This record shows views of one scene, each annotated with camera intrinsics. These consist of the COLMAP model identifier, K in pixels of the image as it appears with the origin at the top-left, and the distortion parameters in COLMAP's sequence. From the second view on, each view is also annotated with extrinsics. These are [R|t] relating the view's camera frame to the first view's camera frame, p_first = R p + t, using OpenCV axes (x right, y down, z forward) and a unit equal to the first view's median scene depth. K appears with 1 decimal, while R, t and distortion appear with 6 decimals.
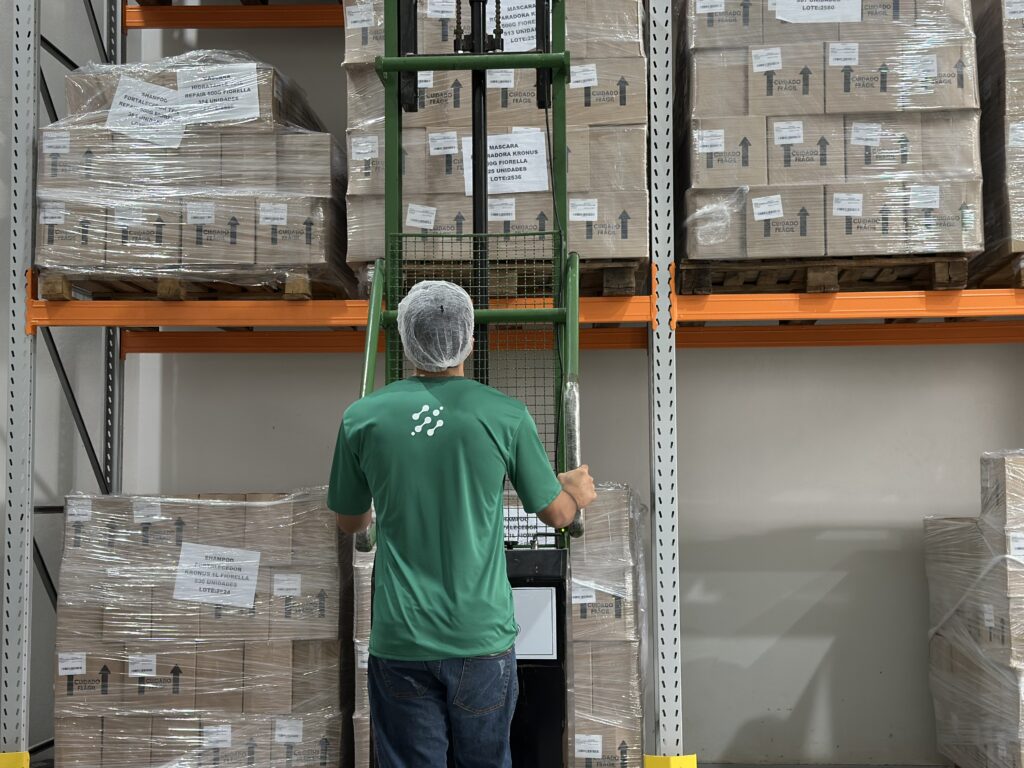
lens RADIAL K [[1441.1, 0, 512.0], [0, 1441.1, 384.0], [0, 0, 1]] dist [0.200814, -0.364950]
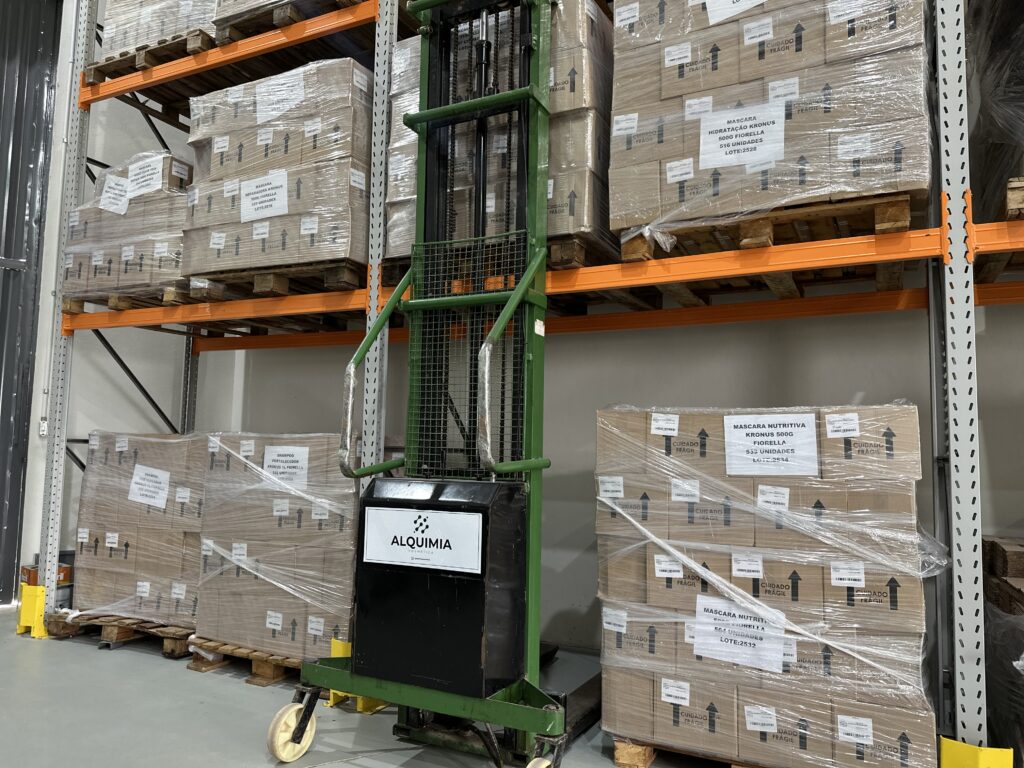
lens RADIAL K [[717.4, 0, 520.6], [0, 717.4, 386.1], [0, 0, 1]] dist [0.034886, -0.041998]
pose [[0.920389, -0.005317, -0.390967, 0.475283], [0.003047, 0.999975, -0.006425, 0.031423], [0.390991, 0.004722, 0.920382, 0.455178]]
